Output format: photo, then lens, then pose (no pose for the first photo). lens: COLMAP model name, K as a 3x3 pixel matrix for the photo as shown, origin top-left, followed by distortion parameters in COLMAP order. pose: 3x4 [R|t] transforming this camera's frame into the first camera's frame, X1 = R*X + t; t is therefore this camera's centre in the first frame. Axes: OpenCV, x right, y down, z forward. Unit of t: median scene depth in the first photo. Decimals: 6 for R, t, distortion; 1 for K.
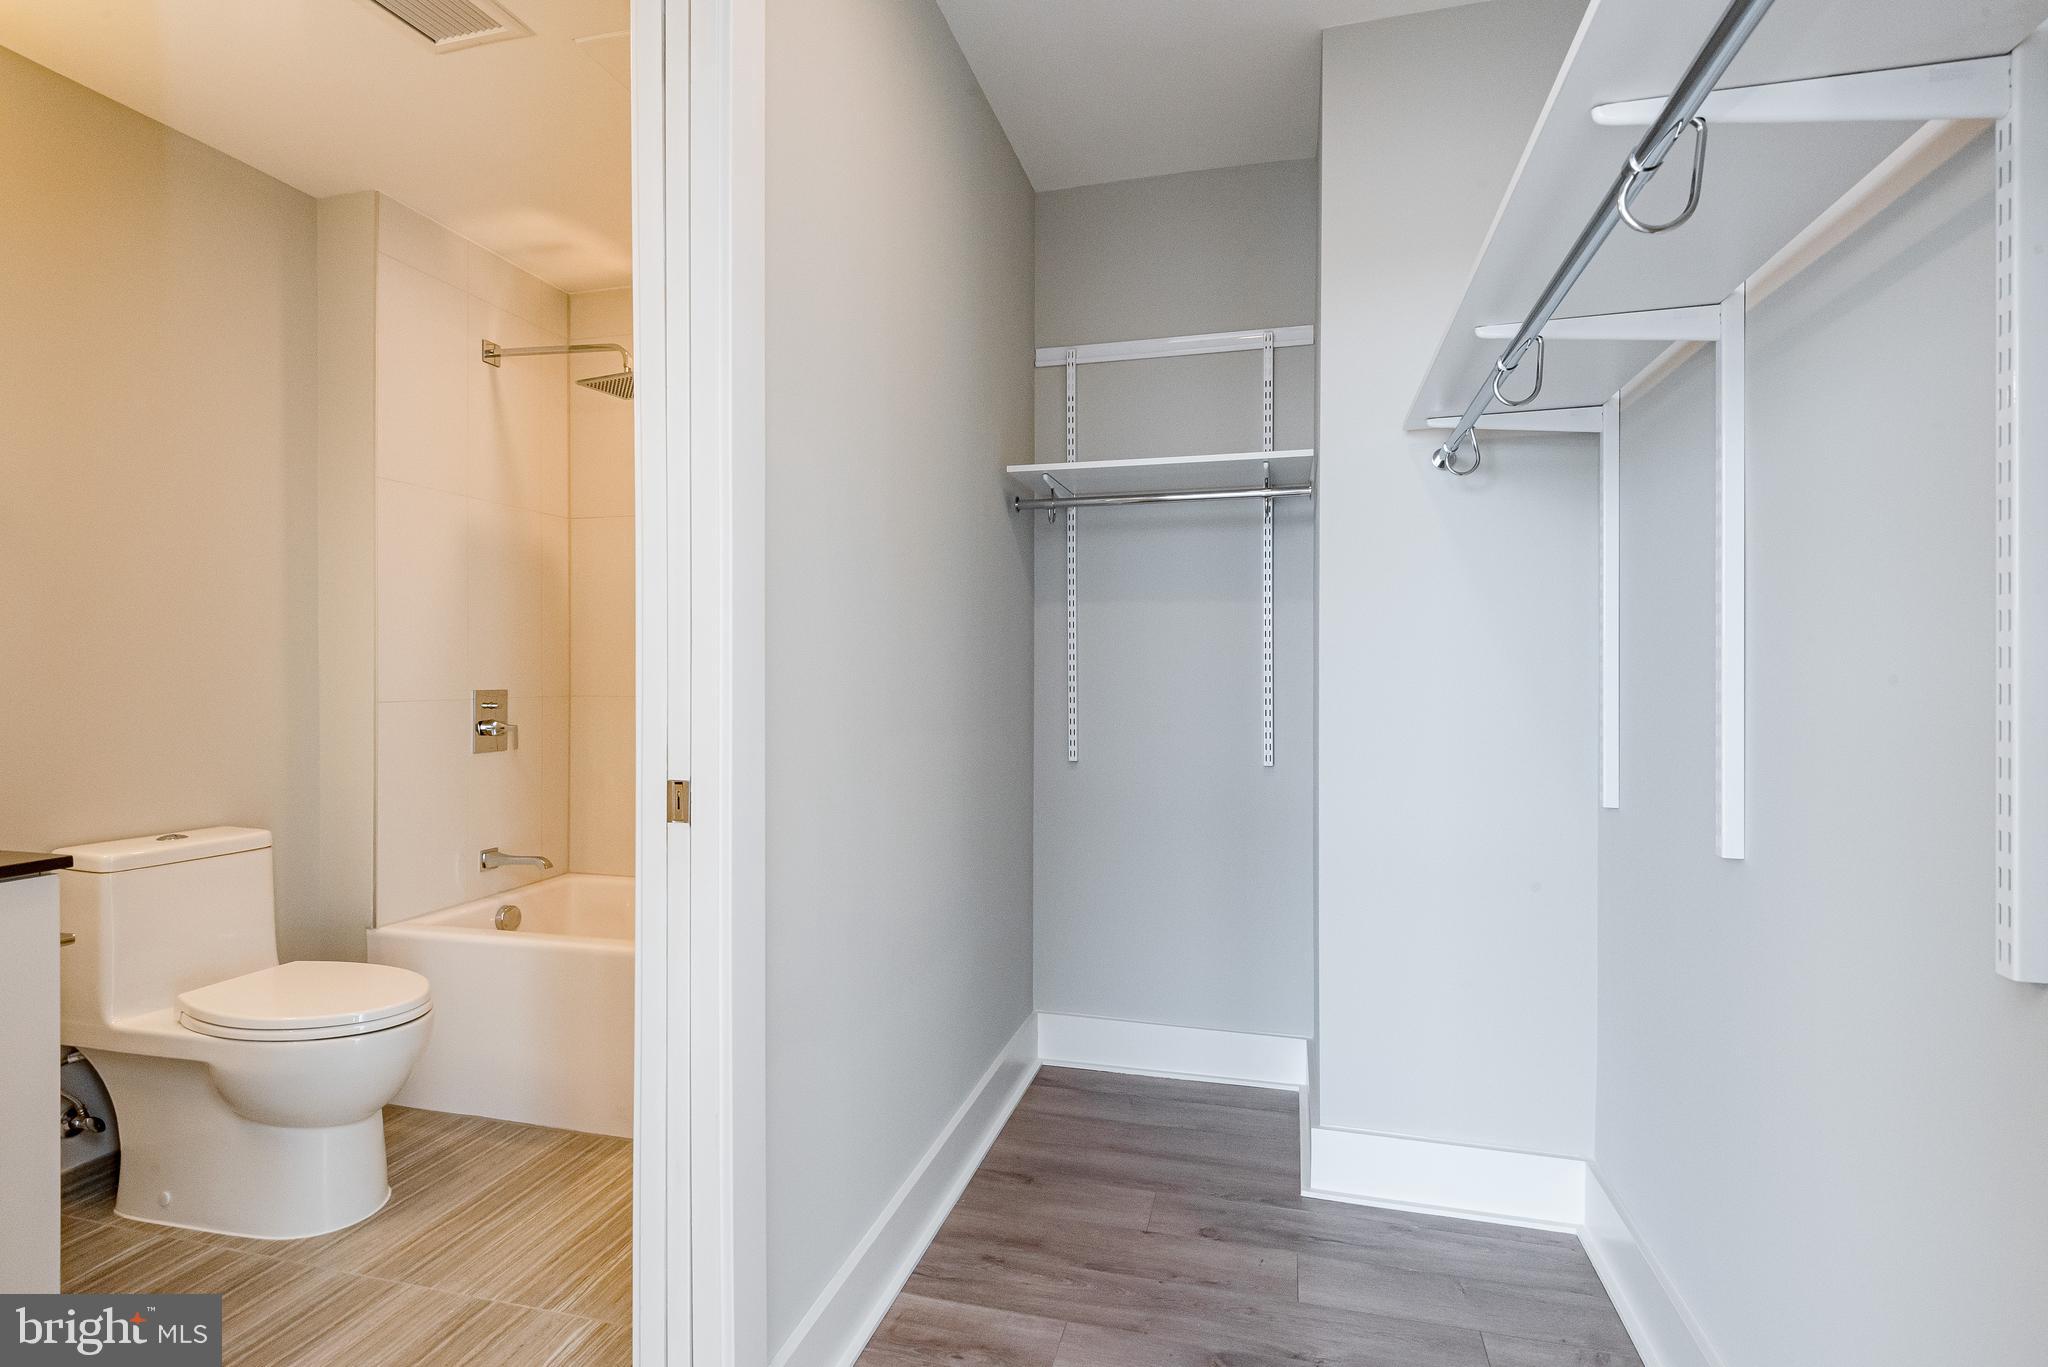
lens RADIAL K [[1021.2, 0, 1037.5], [0, 1021.2, 674.6], [0, 0, 1]] dist [0.019062, -0.007038]
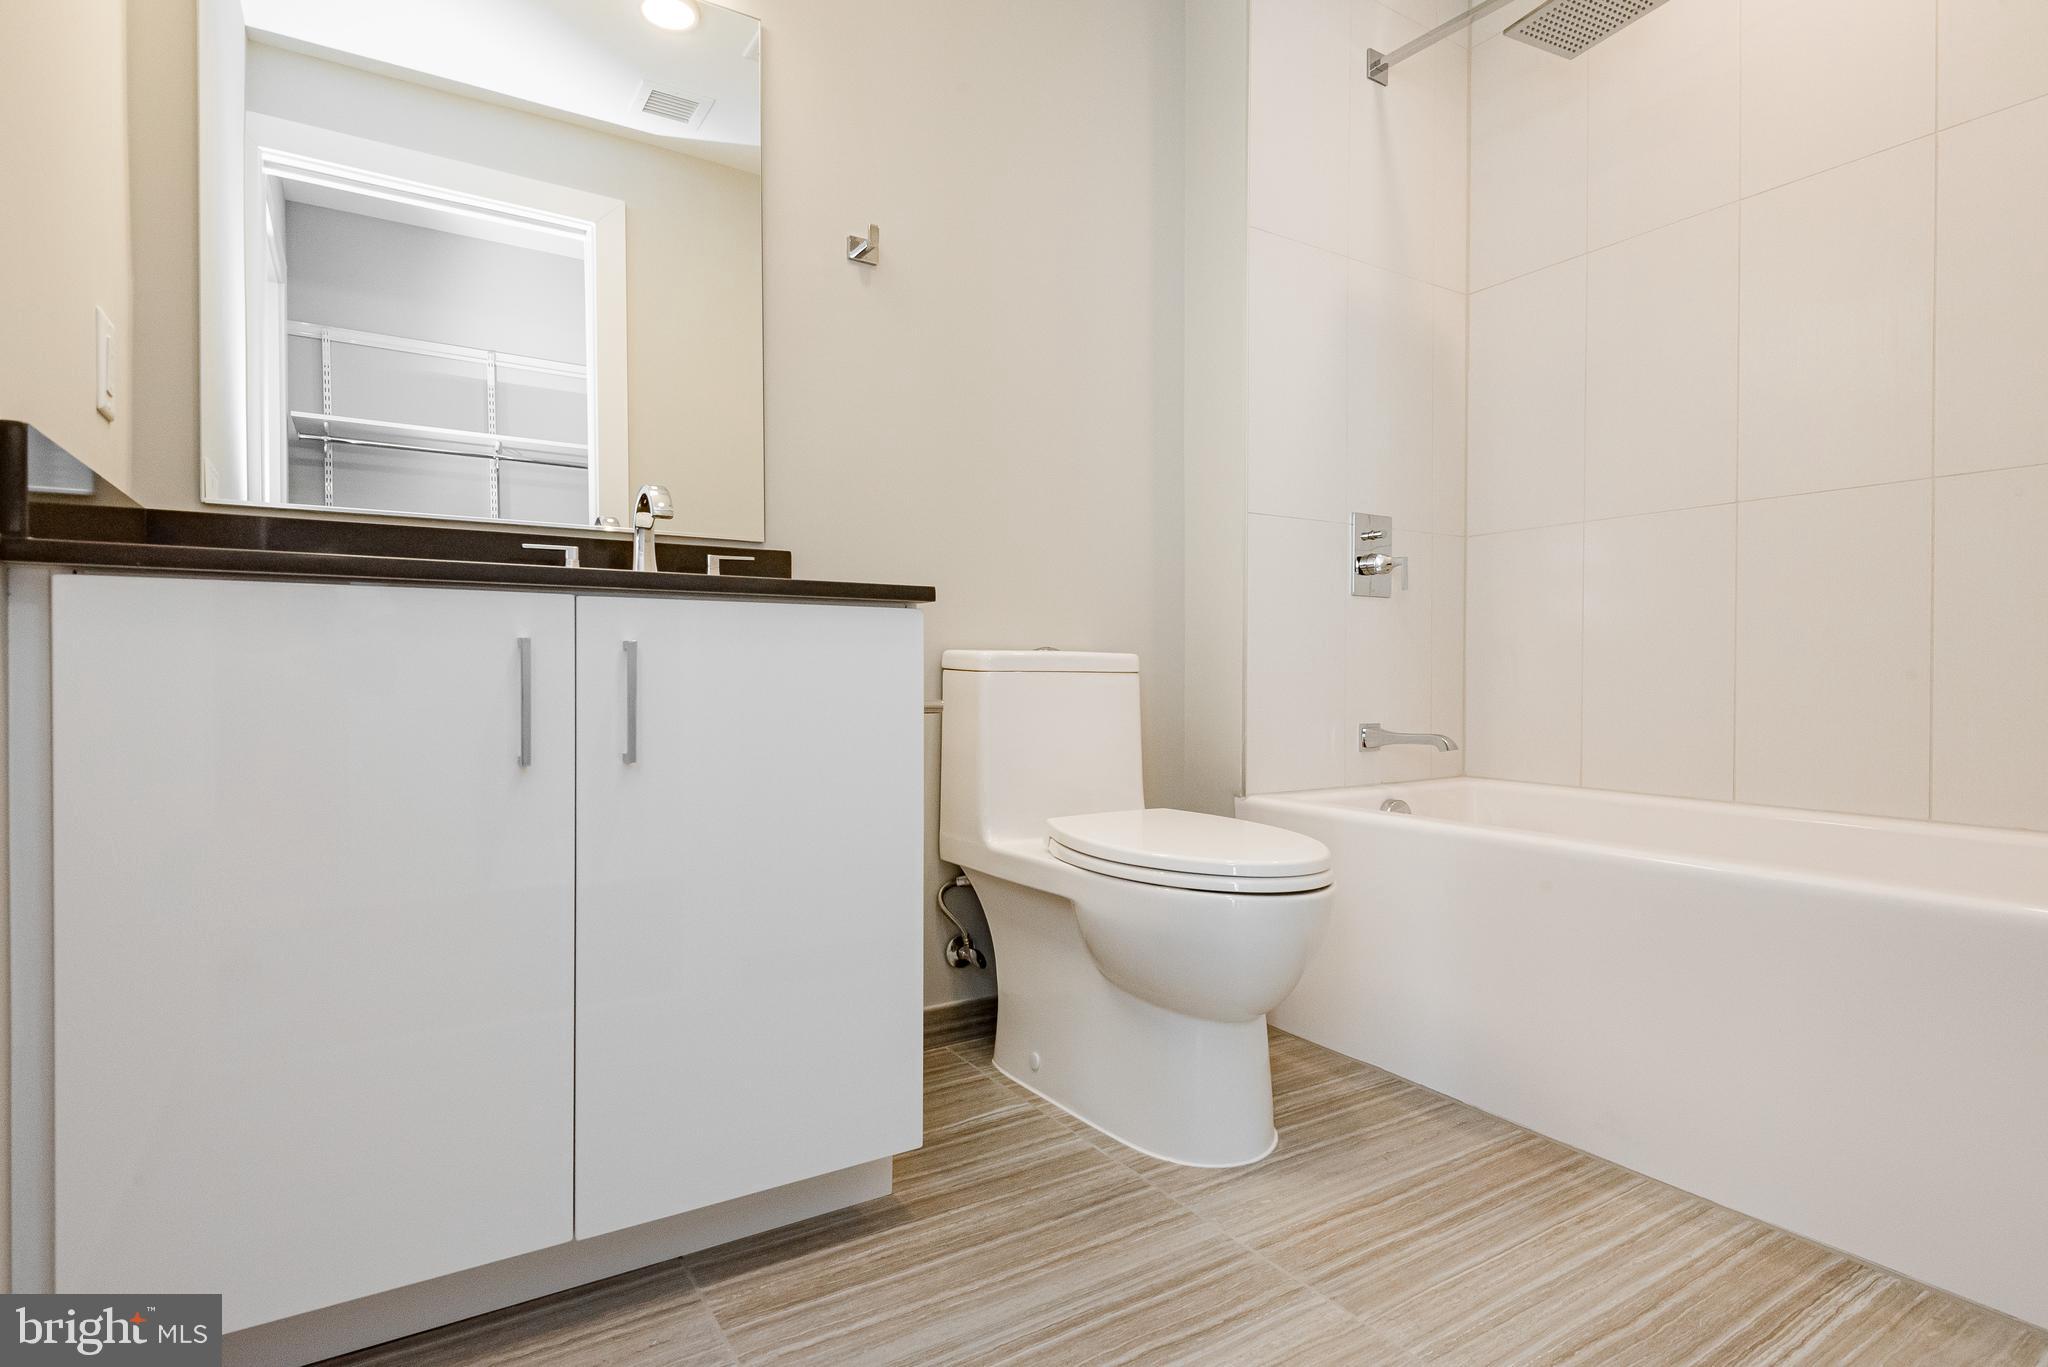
lens RADIAL K [[1021.2, 0, 1012.2], [0, 1021.2, 724.7], [0, 0, 1]] dist [0.019062, -0.007038]
pose [[0.725274, 0.019131, -0.688195, -0.291610], [0.000238, 0.999607, 0.028039, 0.208615], [0.688460, -0.020500, 0.724984, 0.388051]]
